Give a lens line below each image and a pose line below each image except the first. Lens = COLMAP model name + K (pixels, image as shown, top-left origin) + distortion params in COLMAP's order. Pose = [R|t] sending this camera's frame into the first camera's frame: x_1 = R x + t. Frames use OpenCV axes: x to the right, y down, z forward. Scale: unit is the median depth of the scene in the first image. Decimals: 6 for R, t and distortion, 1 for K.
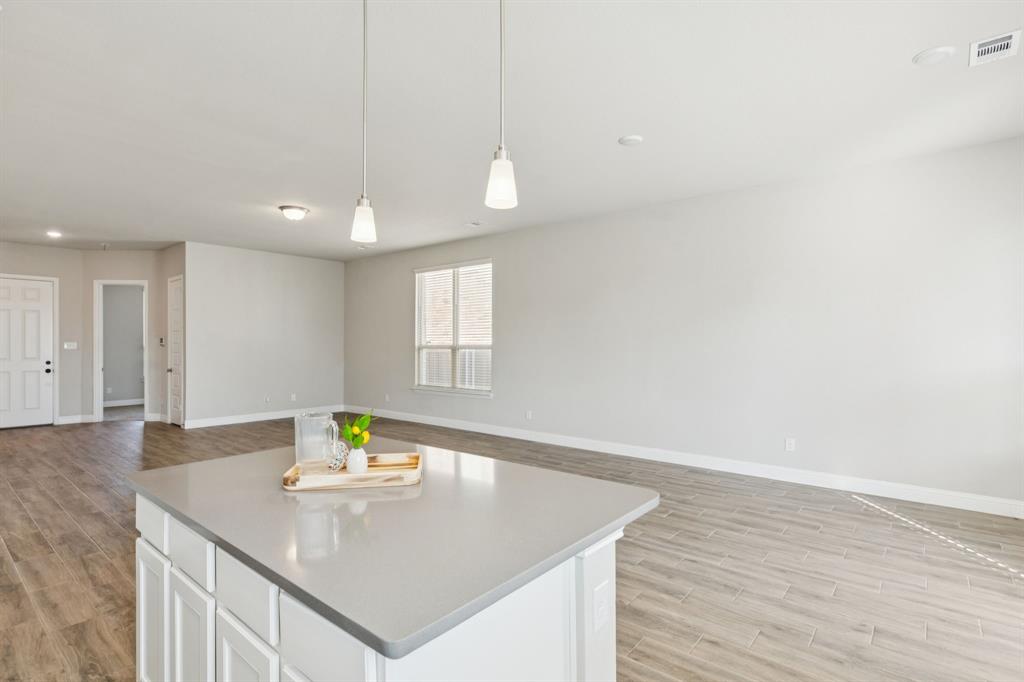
lens RADIAL K [[497.4, 0, 512.0], [0, 497.4, 341.0], [0, 0, 1]] dist [0.001960, 0.000467]
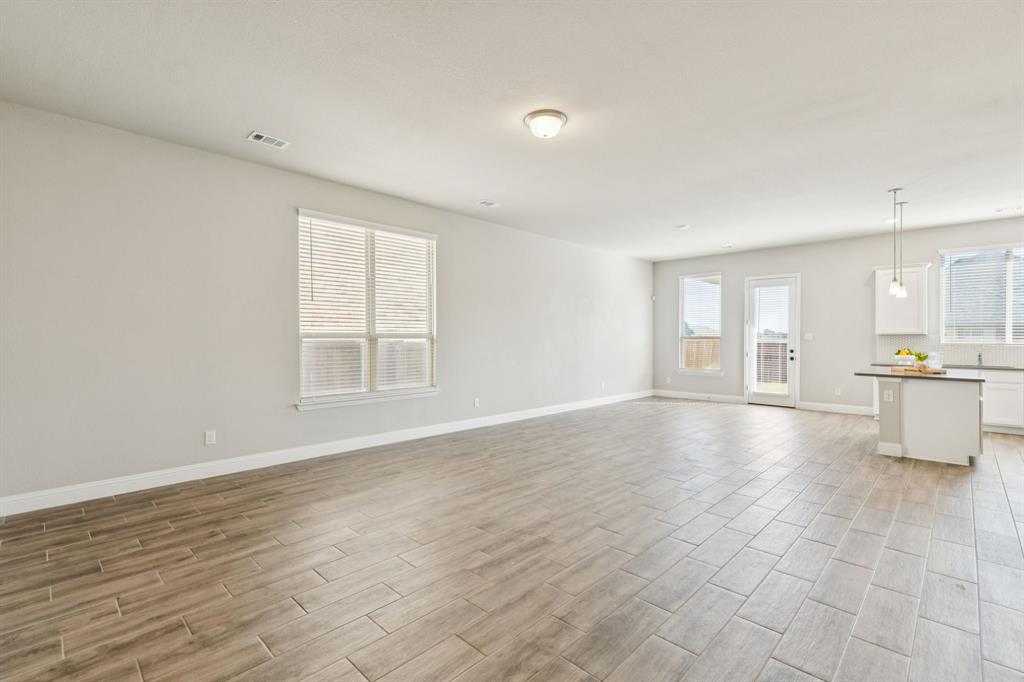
lens RADIAL K [[466.4, 0, 502.9], [0, 466.4, 339.3], [0, 0, 1]] dist [0.002307, 0.000092]
pose [[0.089020, -0.003359, 0.996024, -0.820760], [-0.005405, 0.999978, 0.003856, 0.013821], [-0.996015, -0.005726, 0.089000, 0.778700]]
